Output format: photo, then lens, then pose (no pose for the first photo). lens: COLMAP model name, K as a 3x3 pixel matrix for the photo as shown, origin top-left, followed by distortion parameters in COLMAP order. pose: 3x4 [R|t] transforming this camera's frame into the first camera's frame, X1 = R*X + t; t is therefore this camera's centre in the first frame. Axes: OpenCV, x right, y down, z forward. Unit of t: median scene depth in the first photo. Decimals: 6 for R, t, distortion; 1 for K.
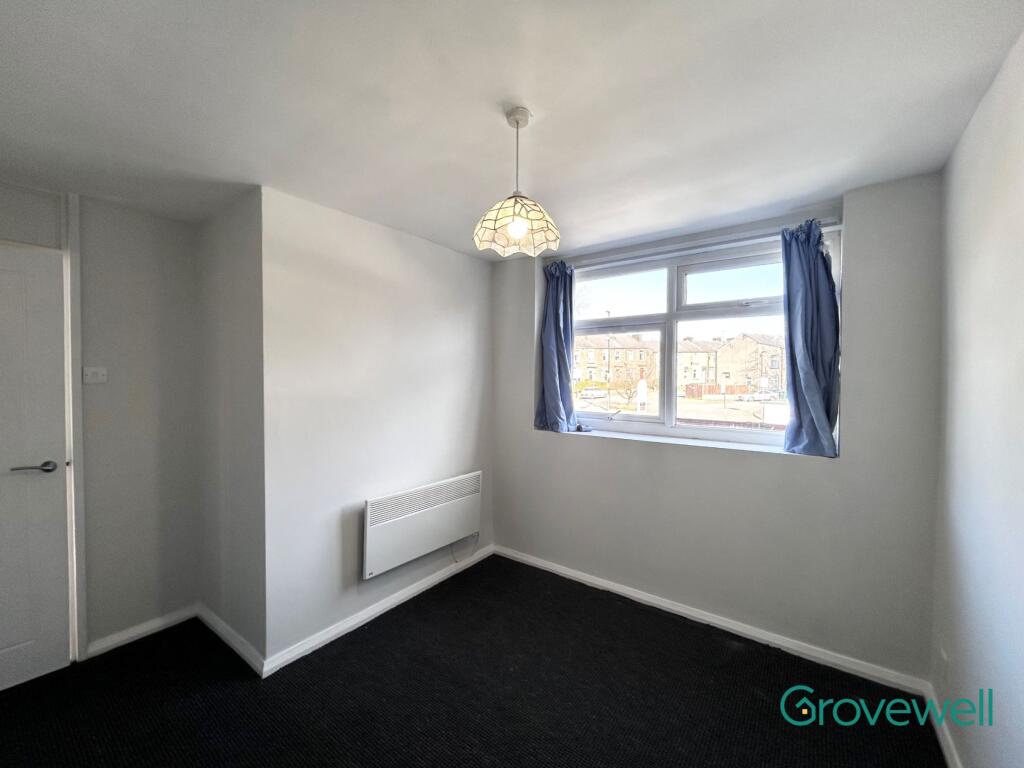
lens RADIAL K [[393.1, 0, 517.8], [0, 393.1, 378.8], [0, 0, 1]] dist [0.000502, 0.000115]
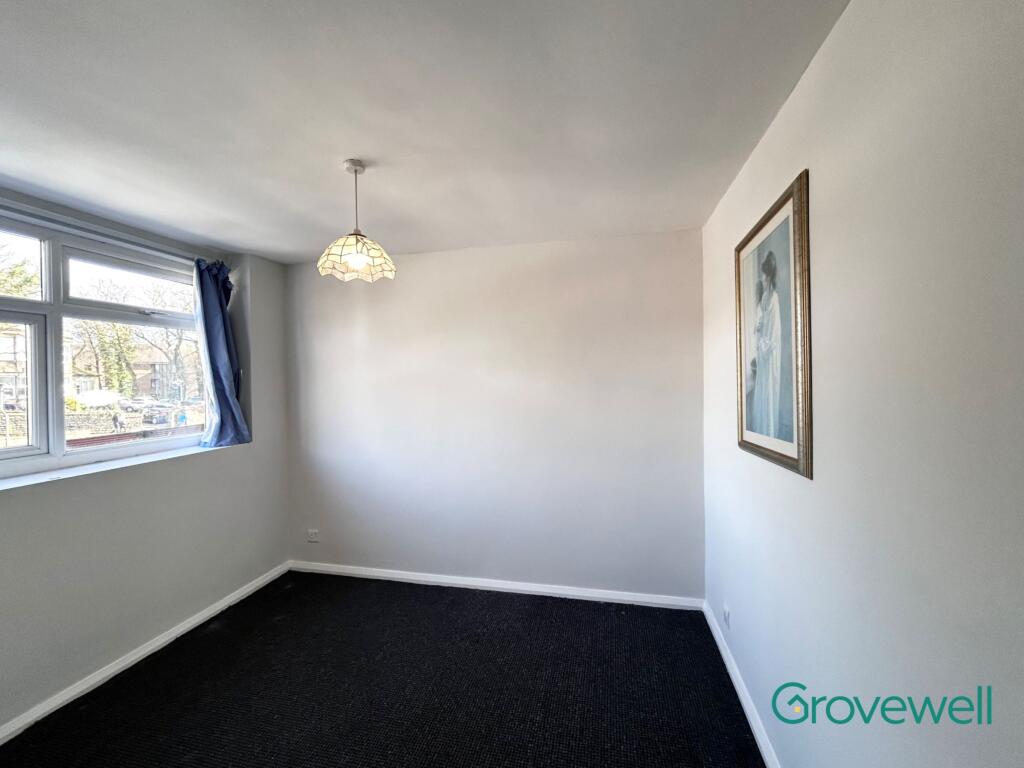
lens RADIAL K [[393.1, 0, 517.8], [0, 393.1, 378.8], [0, 0, 1]] dist [0.000502, 0.000115]
pose [[-0.357577, 0.004766, 0.933871, -0.770741], [0.027758, 0.999599, 0.005527, -0.004576], [-0.933471, 0.027899, -0.357566, 0.558180]]
